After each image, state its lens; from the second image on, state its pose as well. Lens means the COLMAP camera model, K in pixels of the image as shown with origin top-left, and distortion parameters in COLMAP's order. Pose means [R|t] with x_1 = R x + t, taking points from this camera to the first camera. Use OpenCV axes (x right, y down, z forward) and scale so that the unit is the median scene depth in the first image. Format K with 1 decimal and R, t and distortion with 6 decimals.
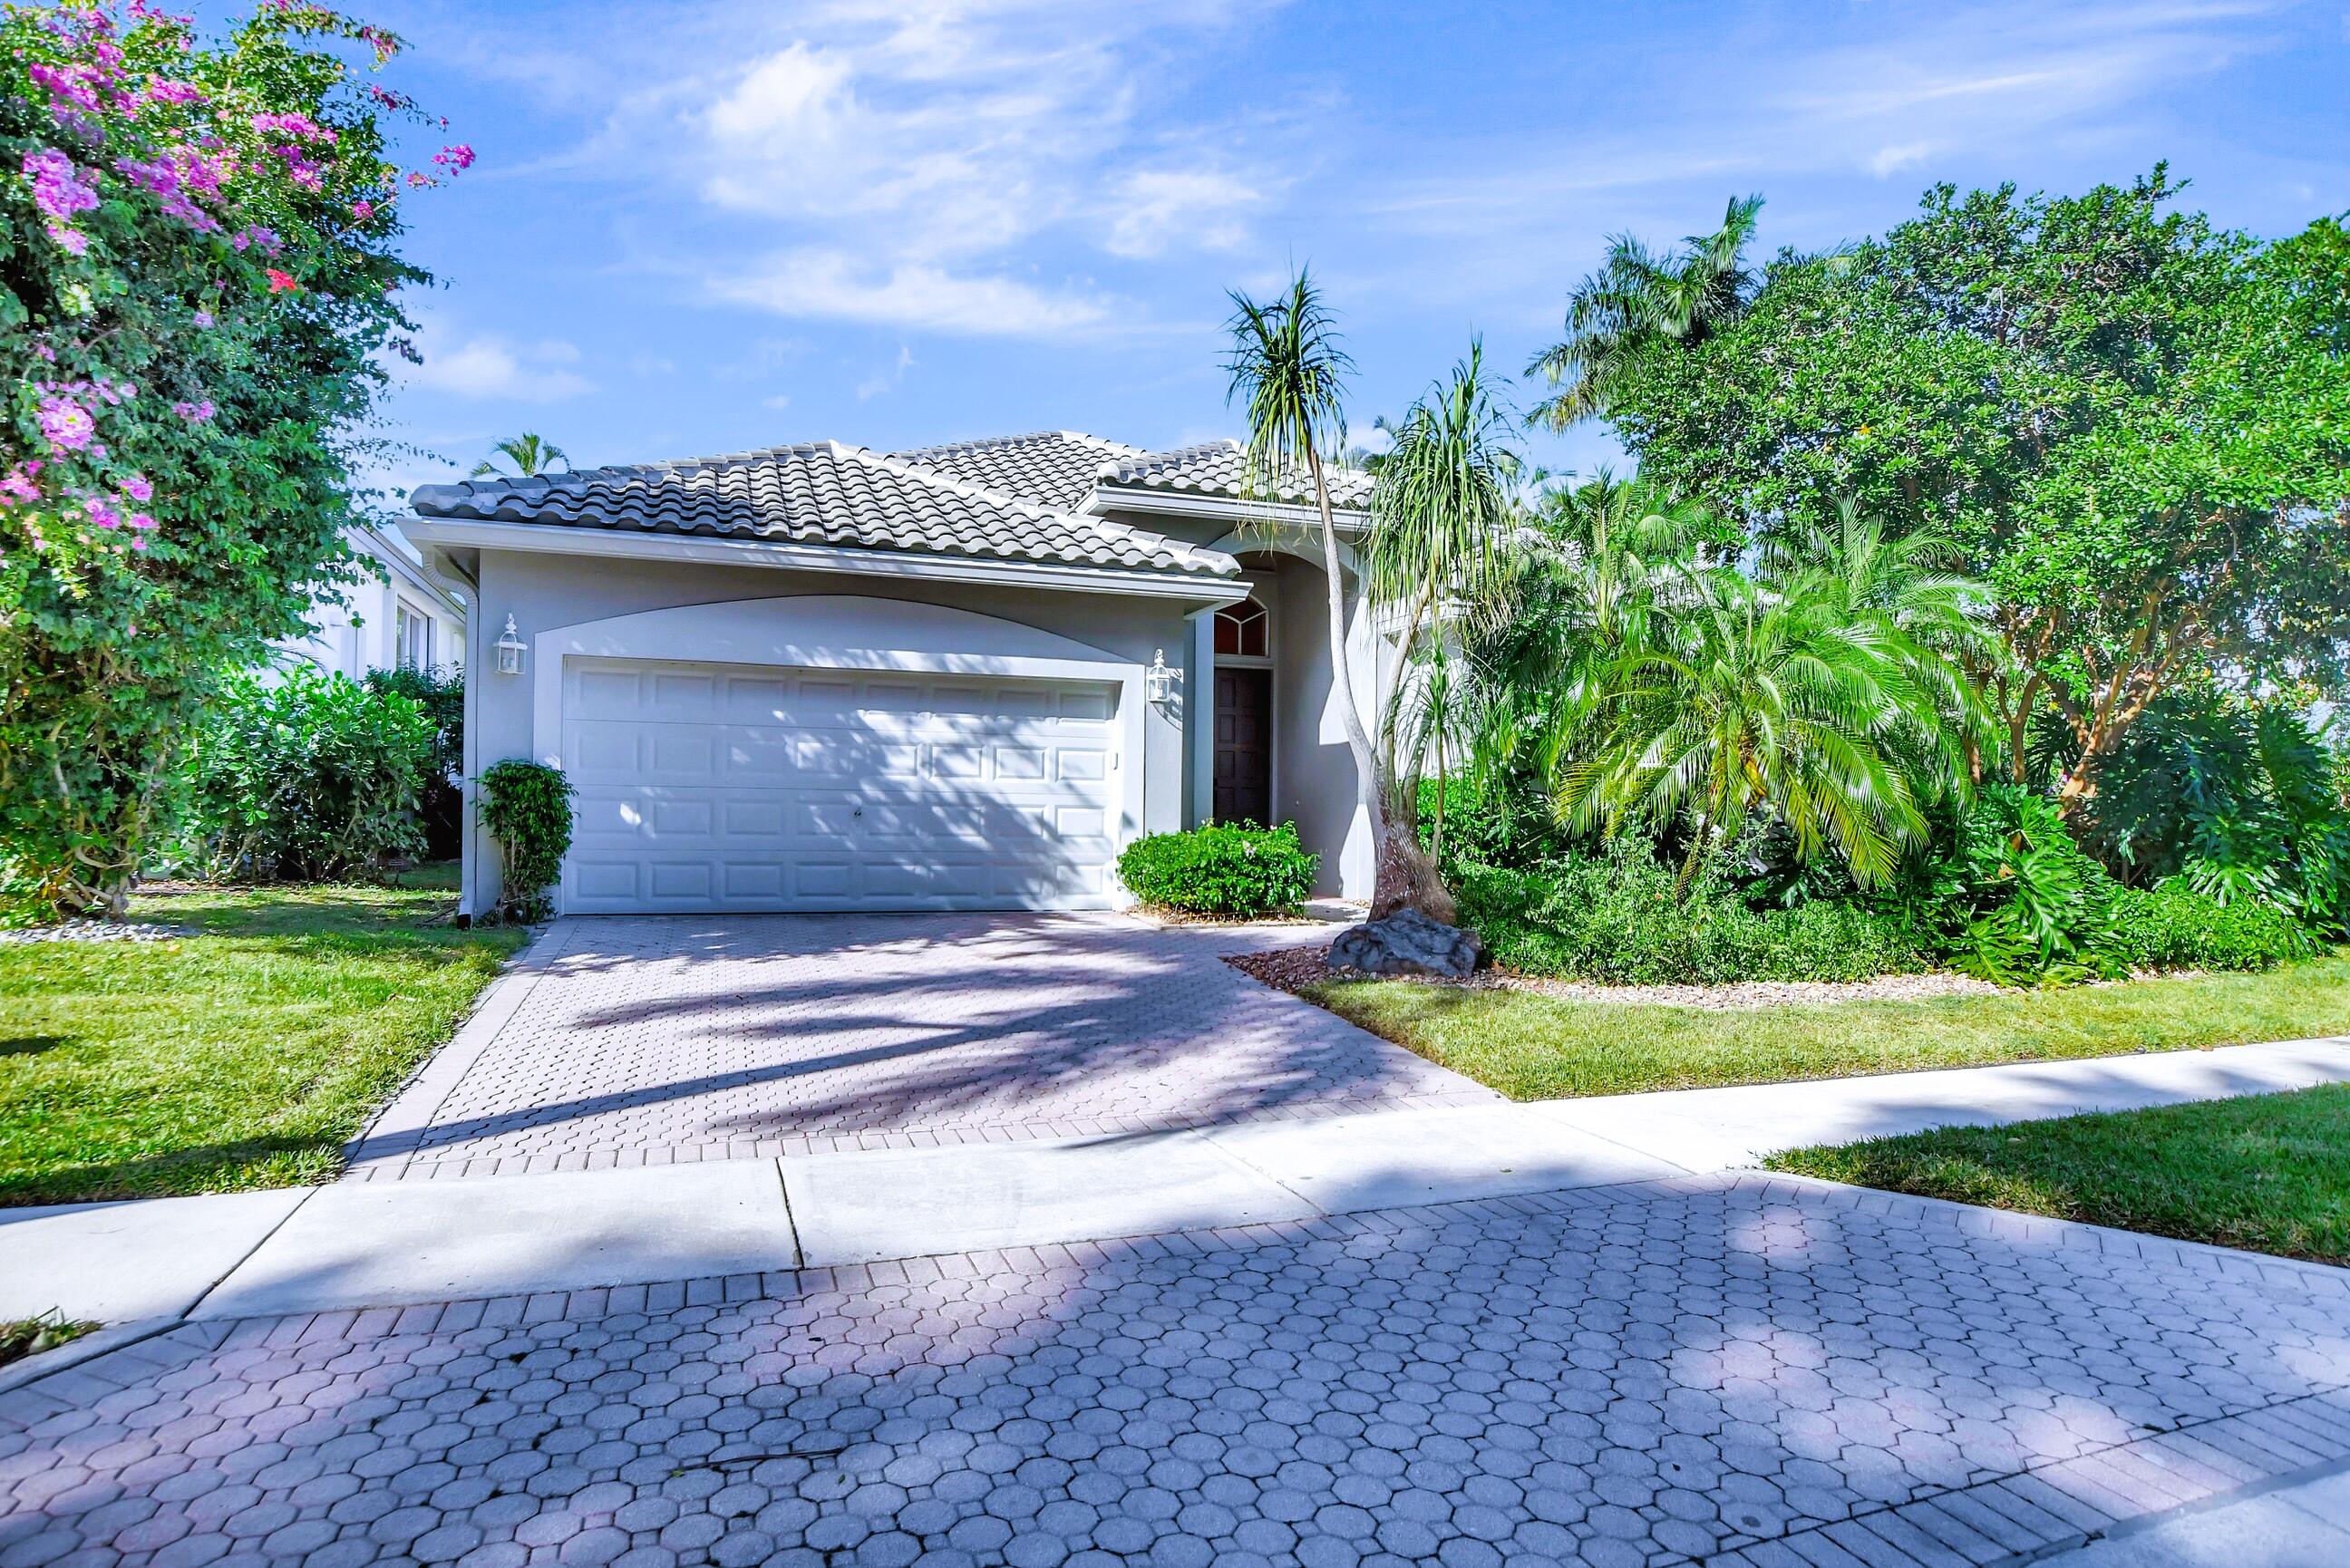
lens RADIAL K [[1233.3, 0, 1166.2], [0, 1233.3, 783.3], [0, 0, 1]] dist [-0.013074, -0.001189]
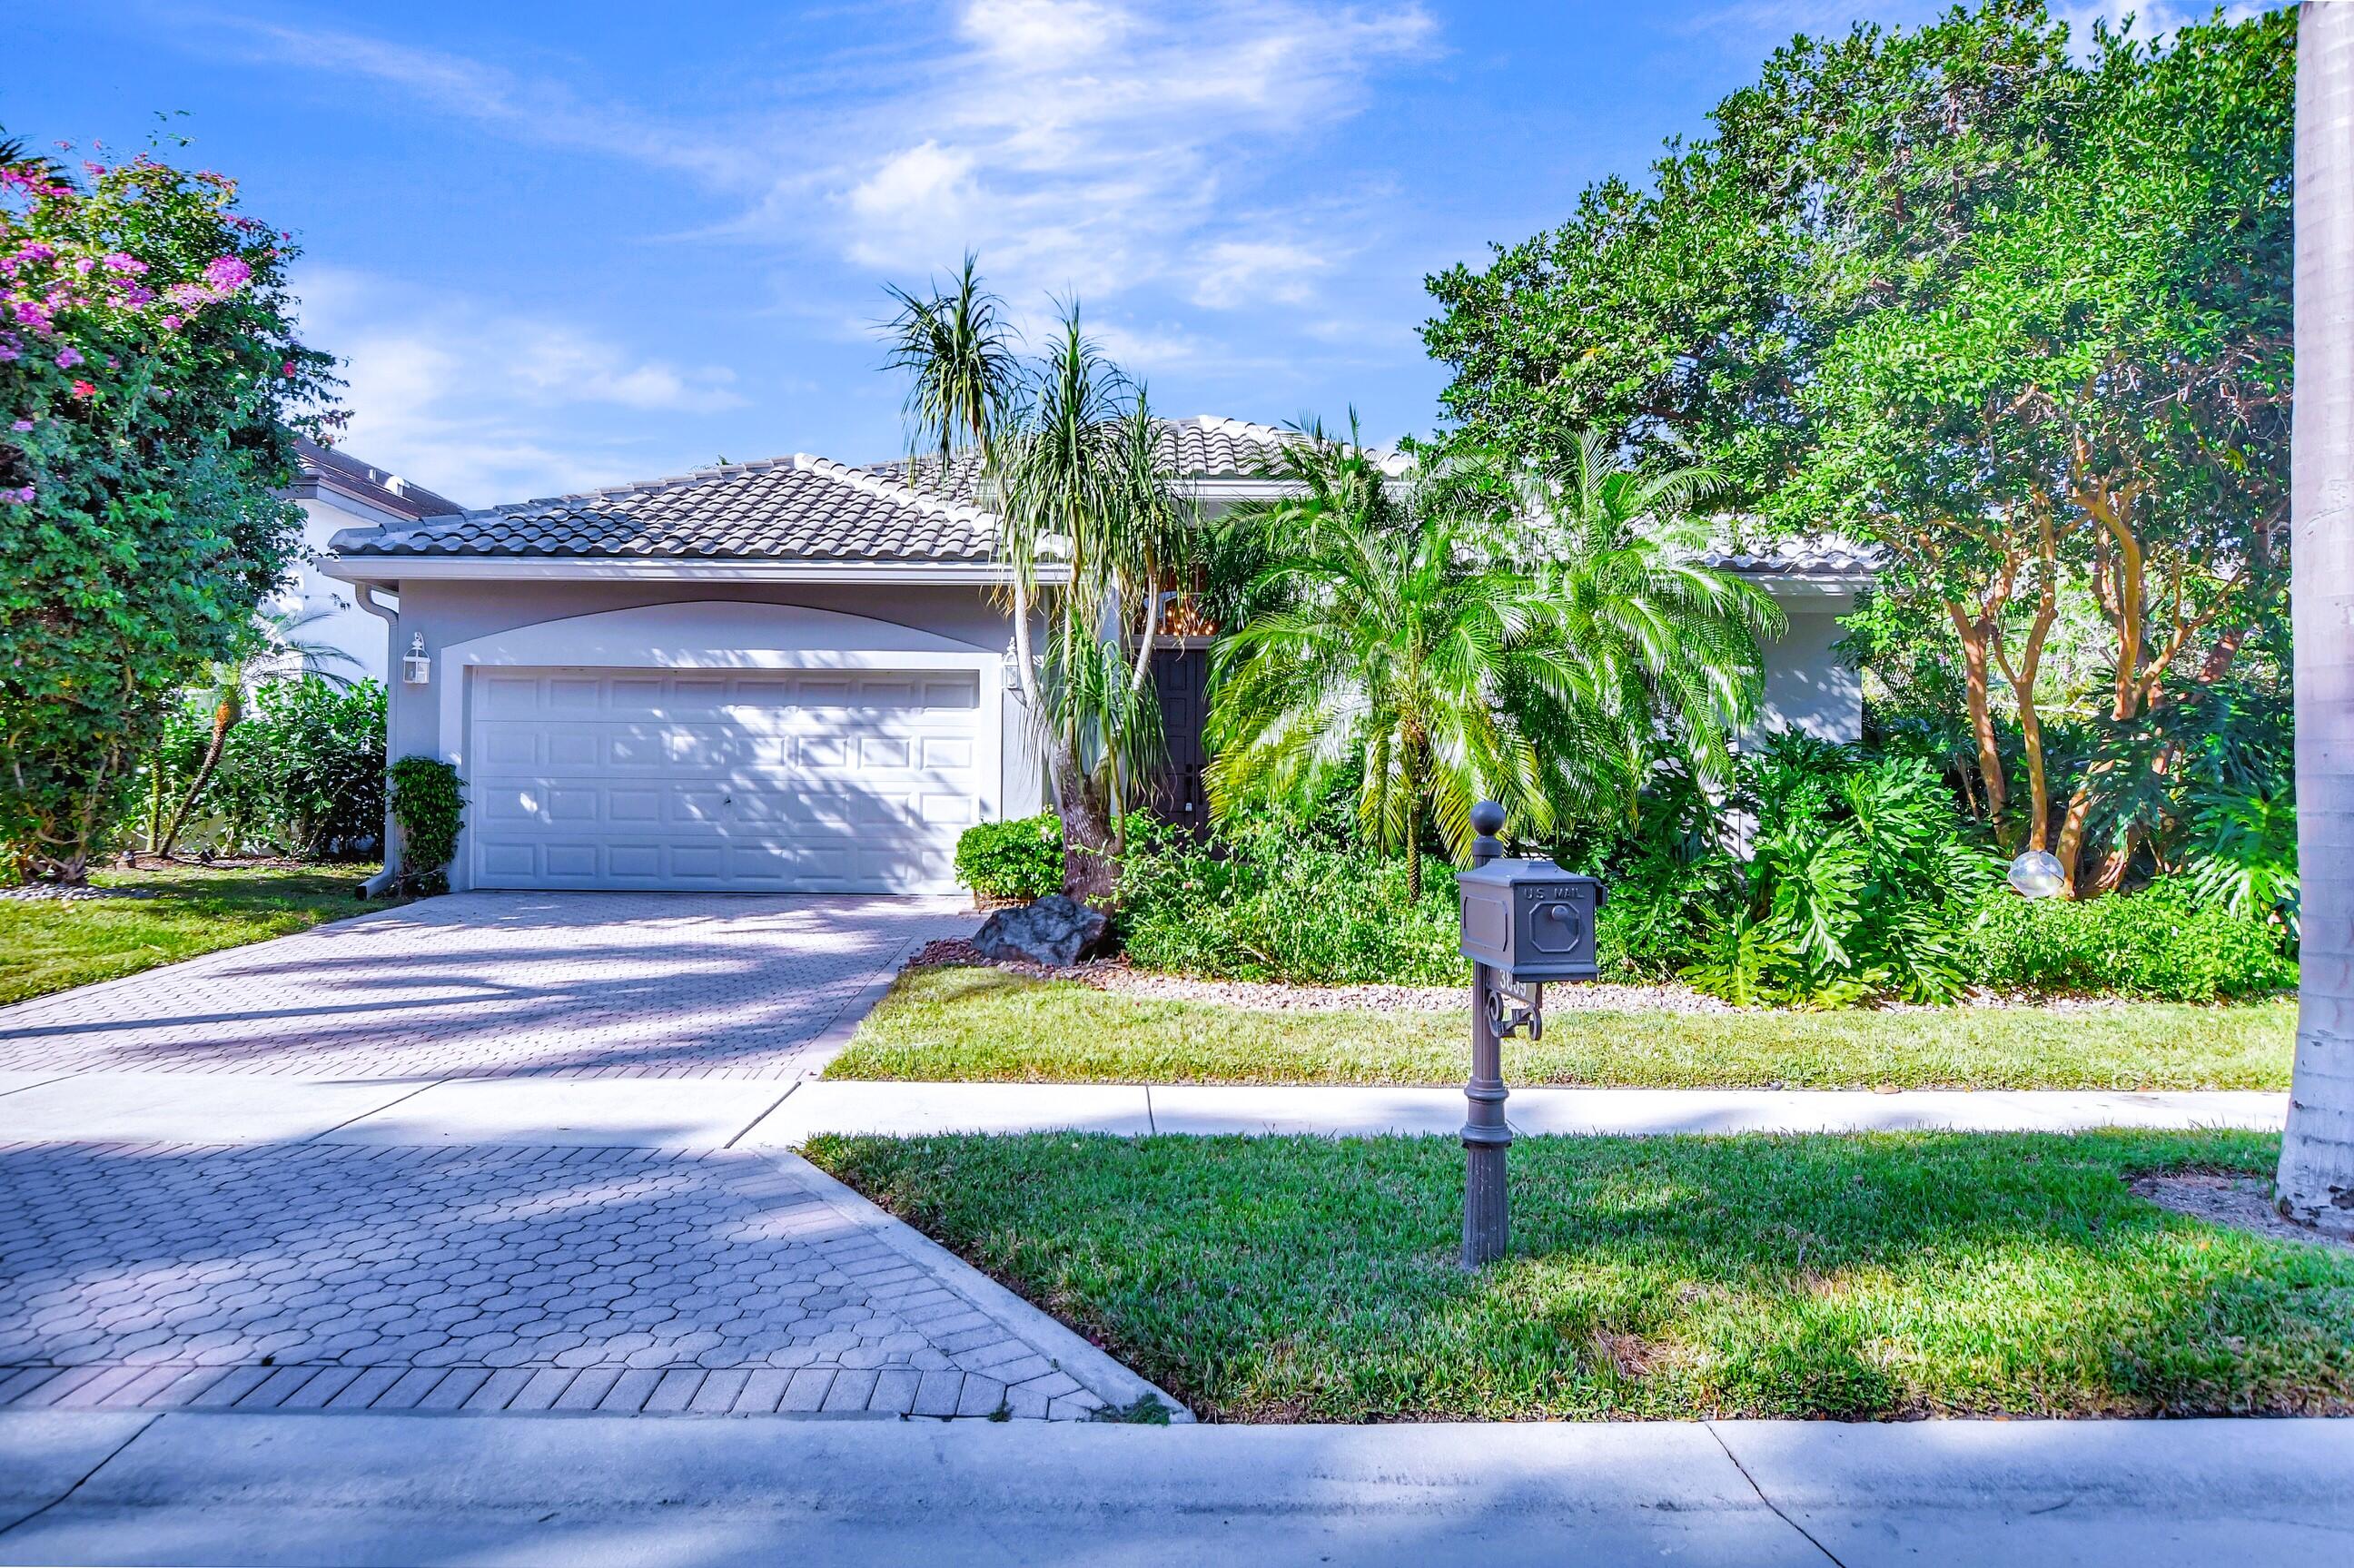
lens RADIAL K [[1284.1, 0, 1184.4], [0, 1284.1, 787.0], [0, 0, 1]] dist [-0.008673, -0.002394]
pose [[0.951443, -0.006976, -0.307746, 0.476227], [0.009815, 0.999922, 0.007676, 0.006939], [0.307669, -0.010324, 0.951437, 0.047889]]
